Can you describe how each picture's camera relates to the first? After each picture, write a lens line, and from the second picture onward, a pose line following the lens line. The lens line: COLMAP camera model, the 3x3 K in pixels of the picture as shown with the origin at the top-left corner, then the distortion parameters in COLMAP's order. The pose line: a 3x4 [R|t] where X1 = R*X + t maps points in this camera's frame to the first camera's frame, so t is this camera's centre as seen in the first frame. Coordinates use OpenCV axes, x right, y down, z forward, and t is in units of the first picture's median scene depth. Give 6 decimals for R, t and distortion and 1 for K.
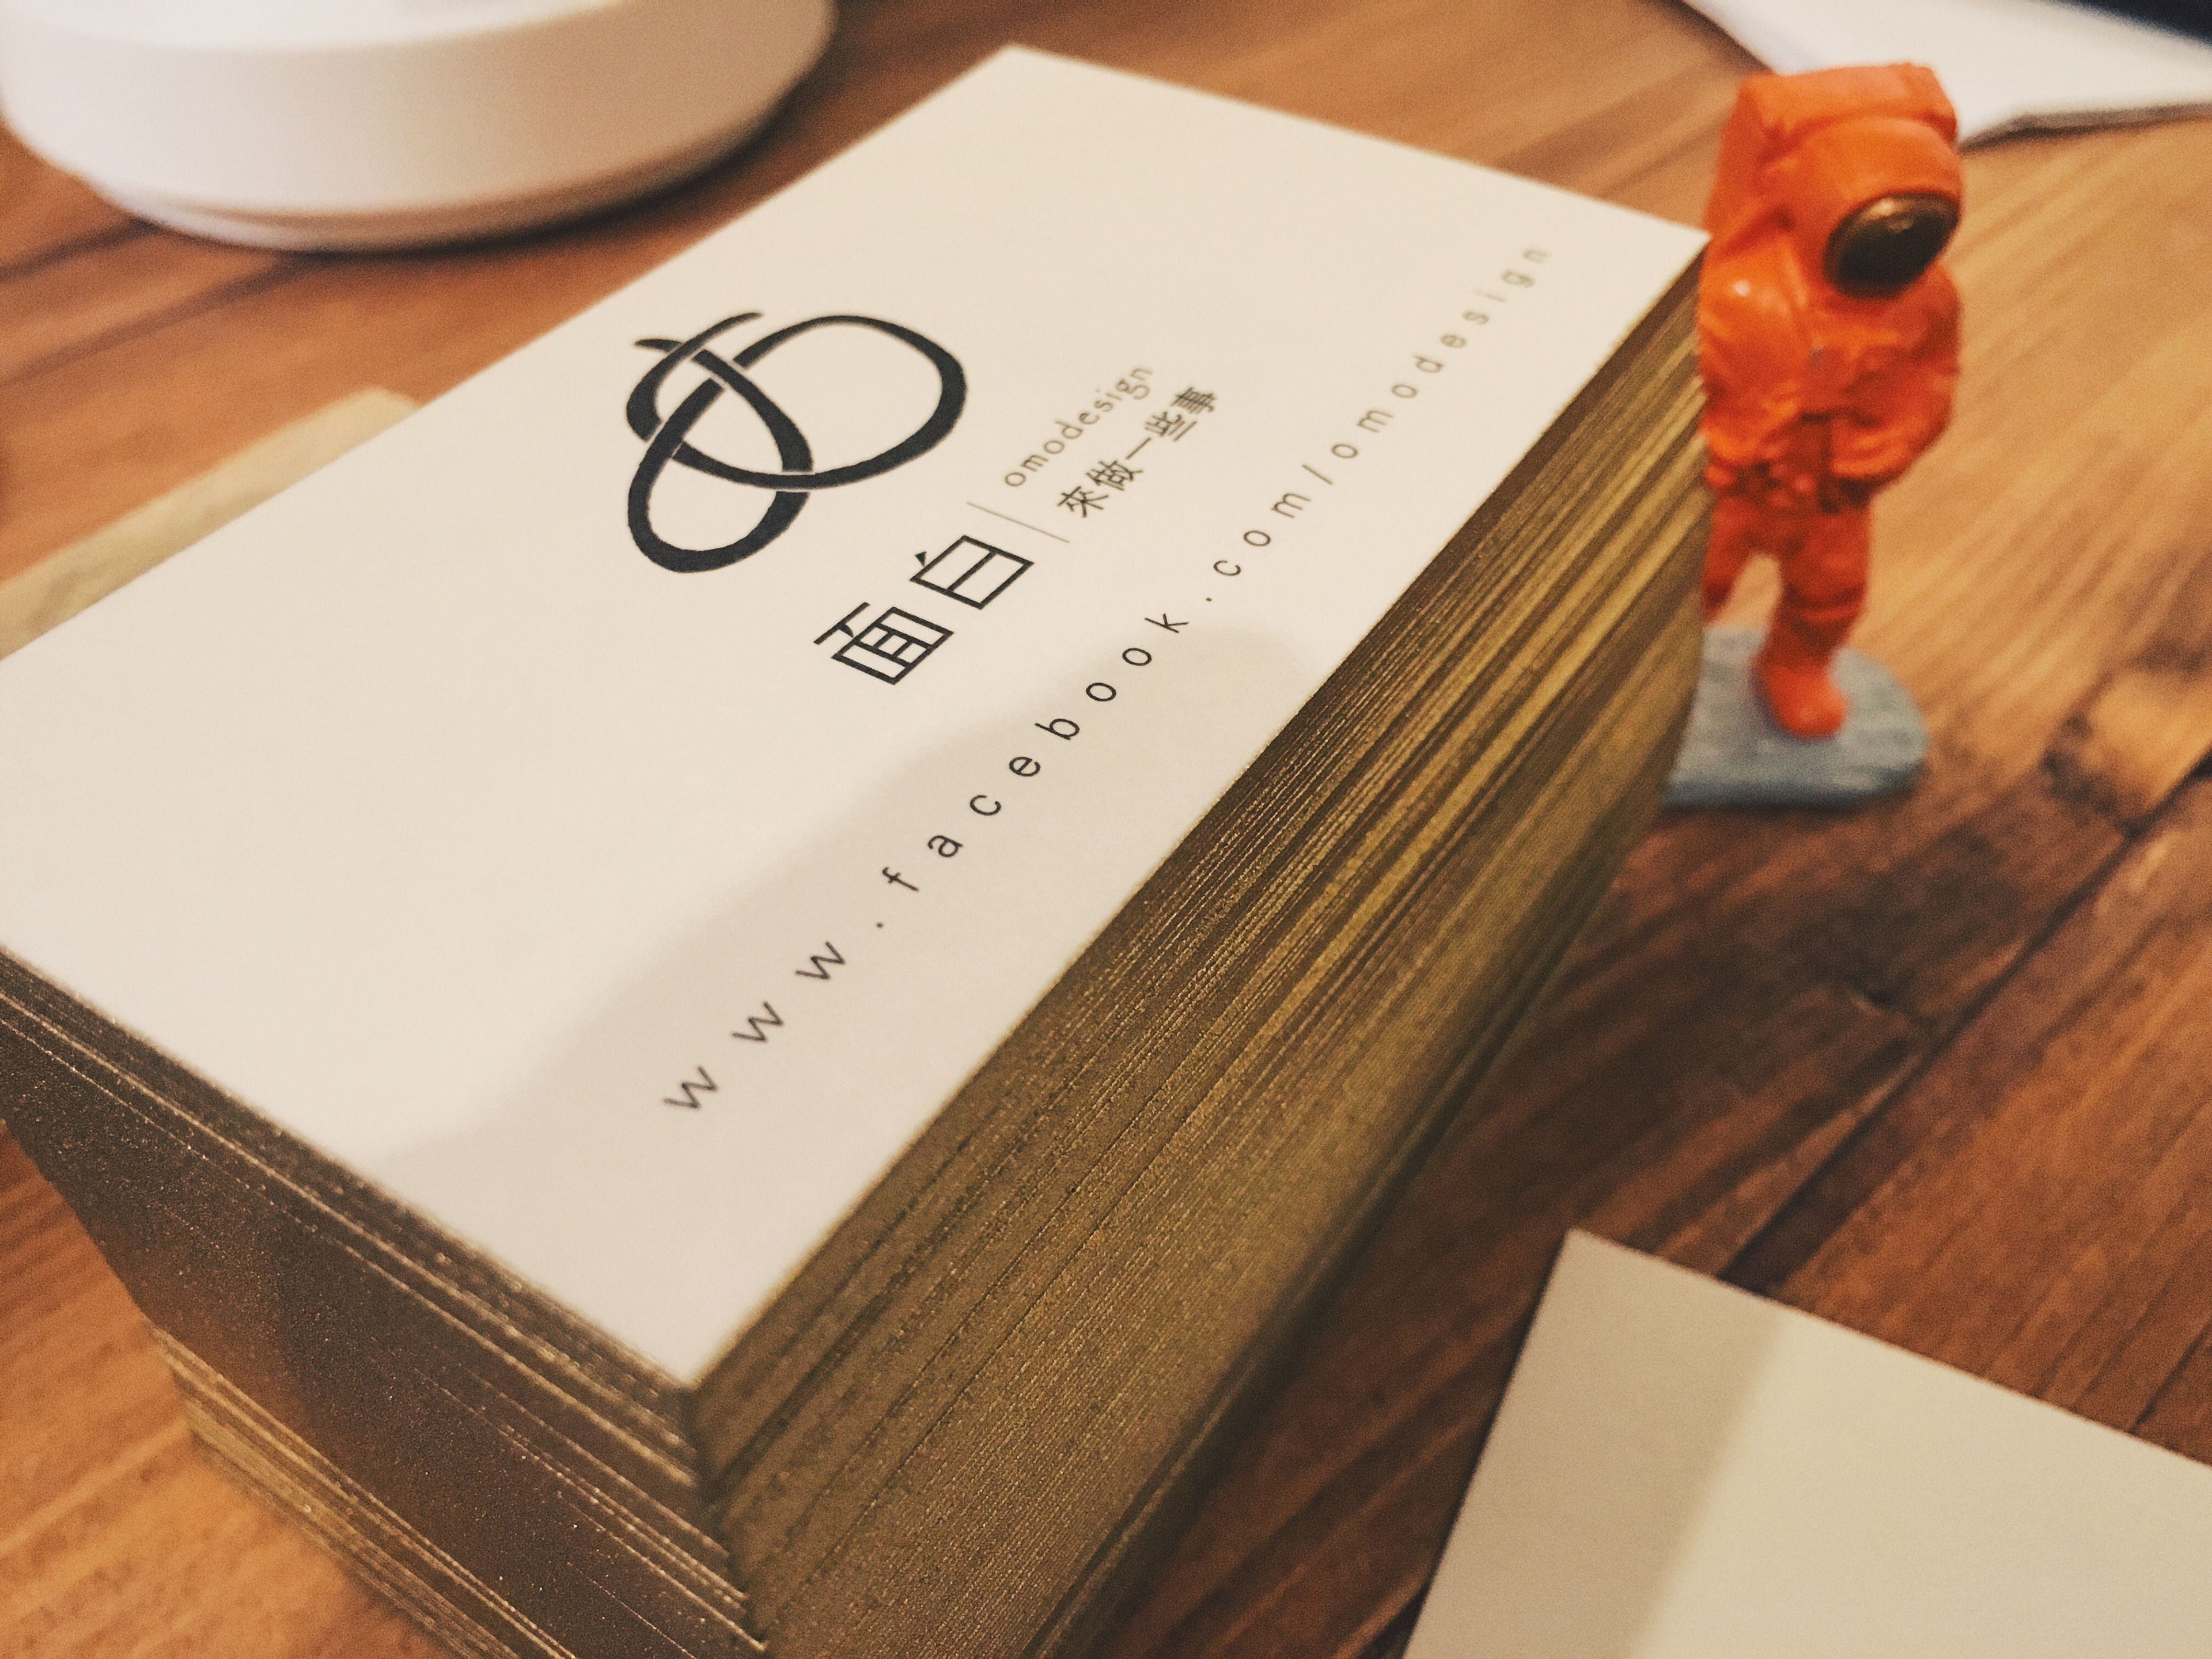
lens RADIAL K [[2005.4, 0, 1106.0], [0, 2005.4, 829.5], [0, 0, 1]] dist [0.000550, -0.120110]
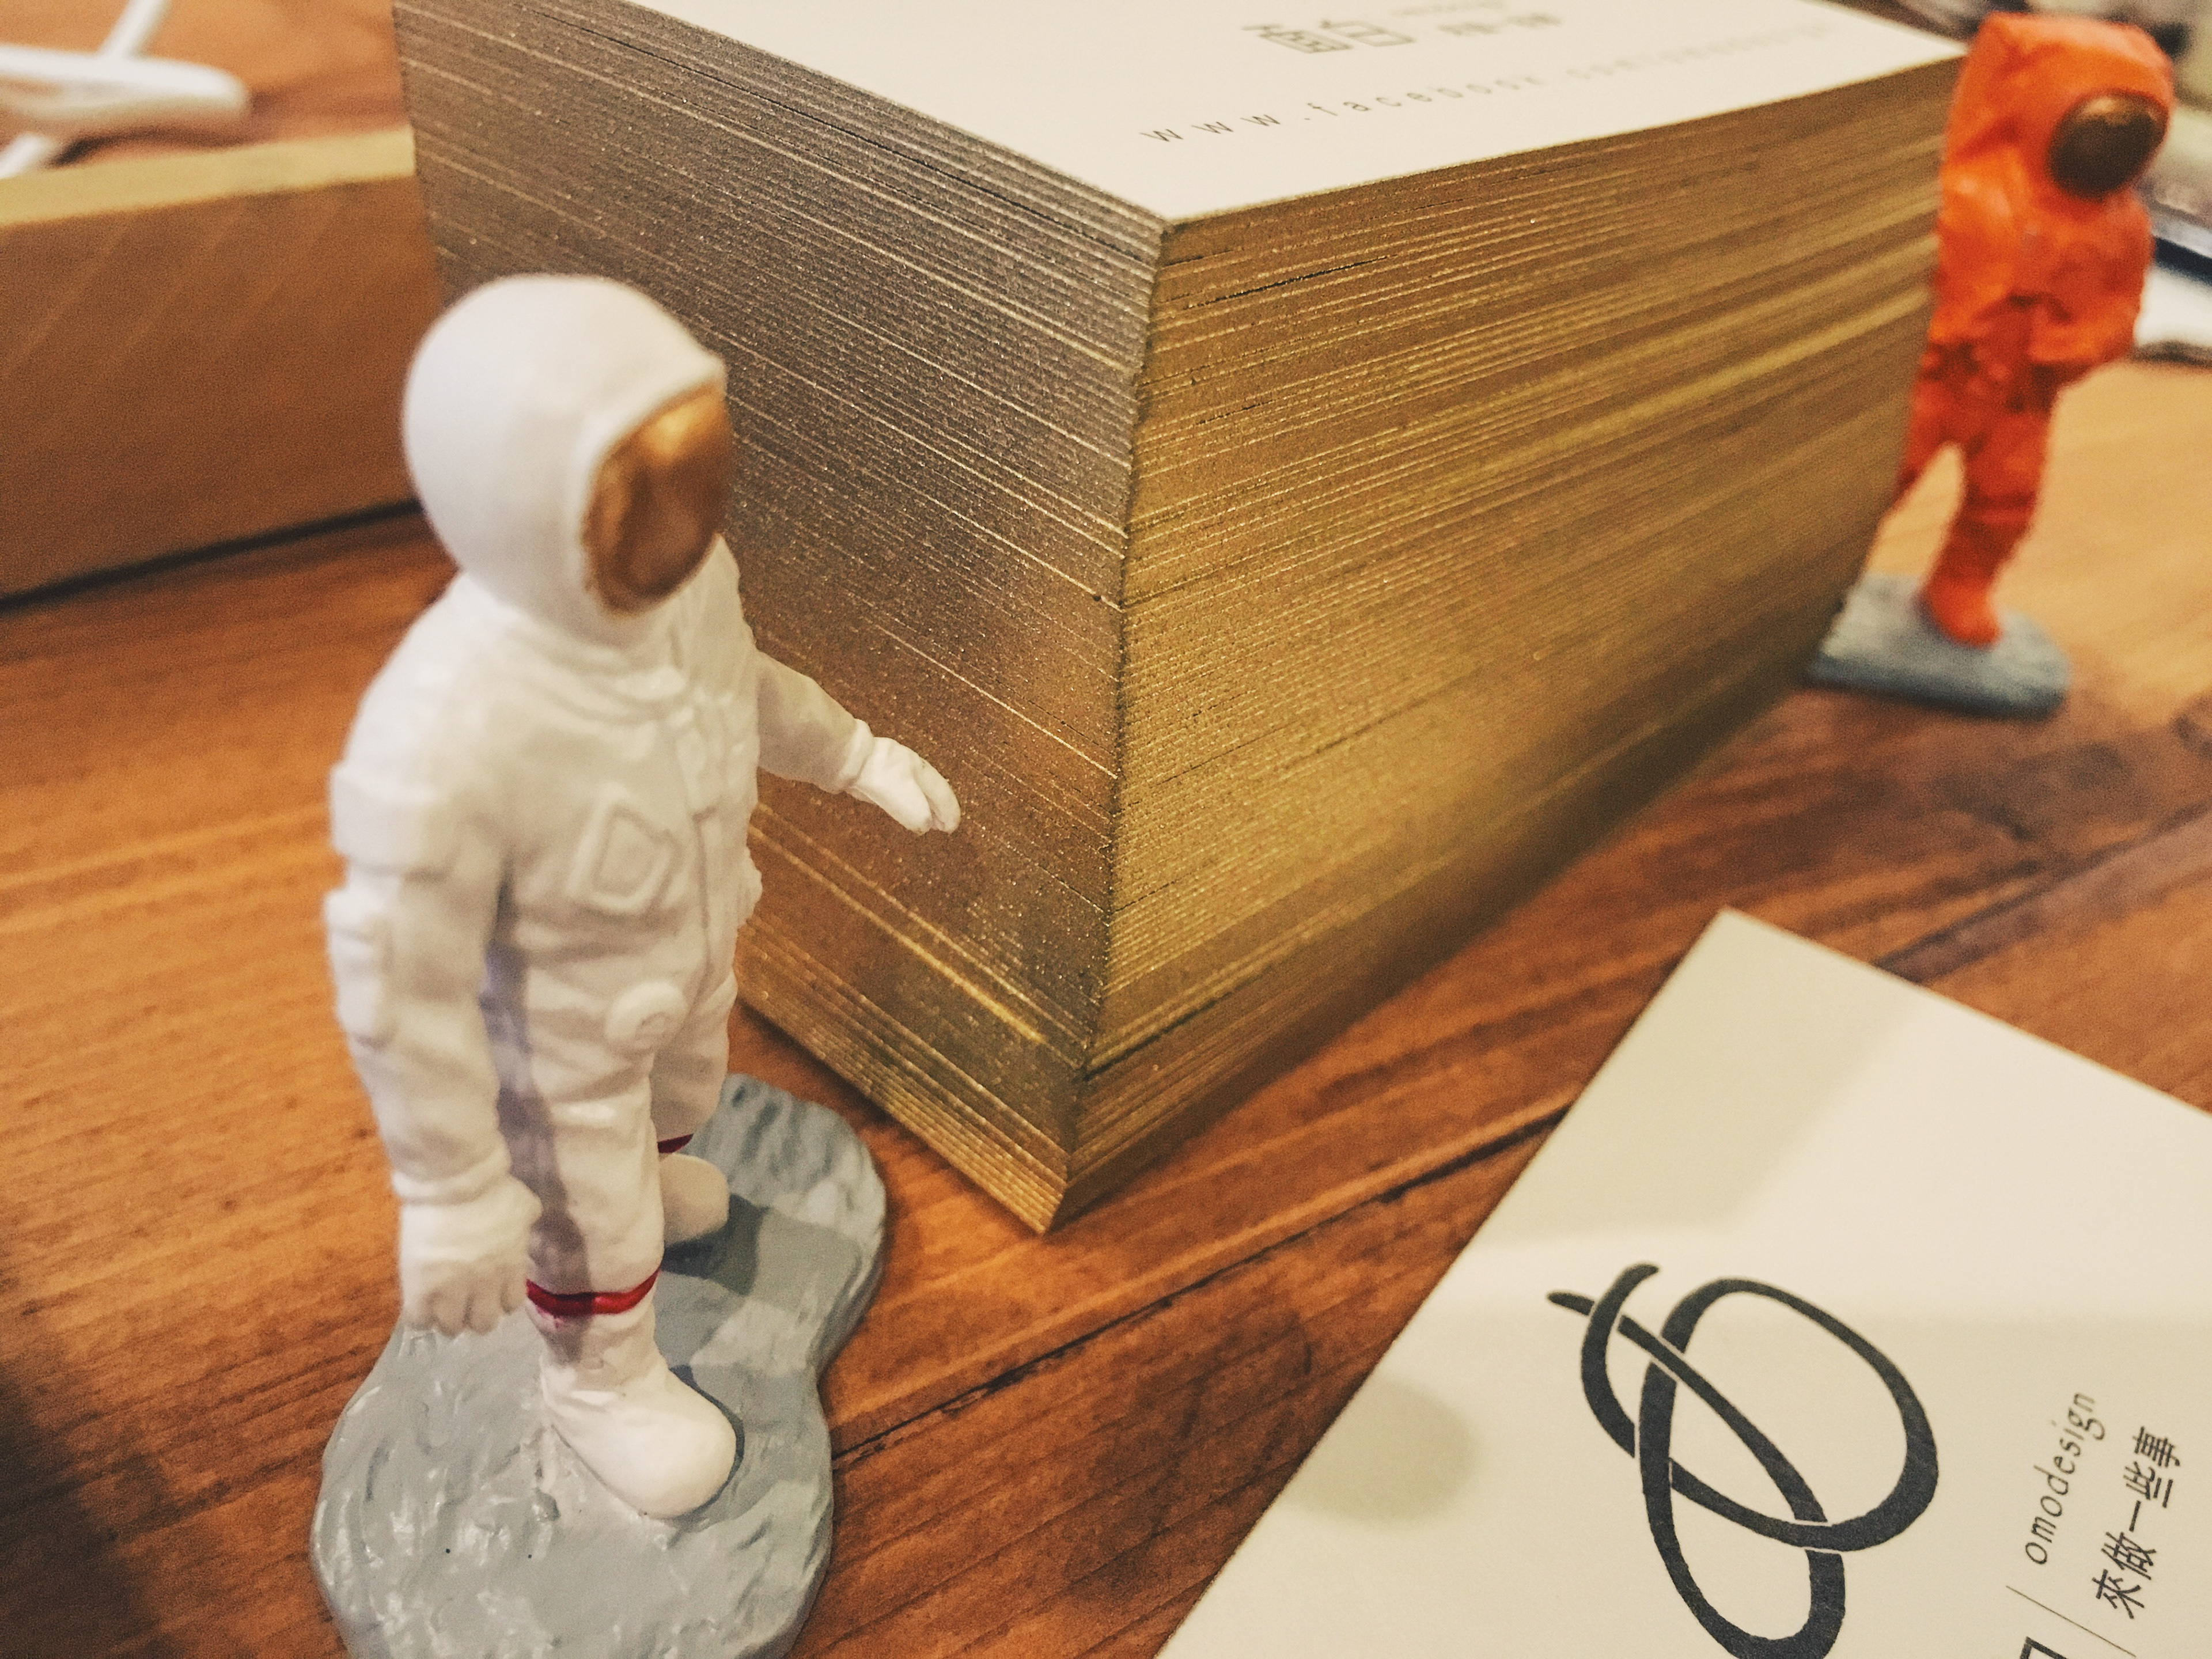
lens RADIAL K [[2005.4, 0, 1106.0], [0, 2005.4, 829.5], [0, 0, 1]] dist [0.000550, -0.120110]
pose [[0.981508, 0.189356, -0.028035, -0.062714], [-0.191331, 0.966019, -0.173783, 0.374325], [-0.005824, 0.175933, 0.984385, -0.045387]]
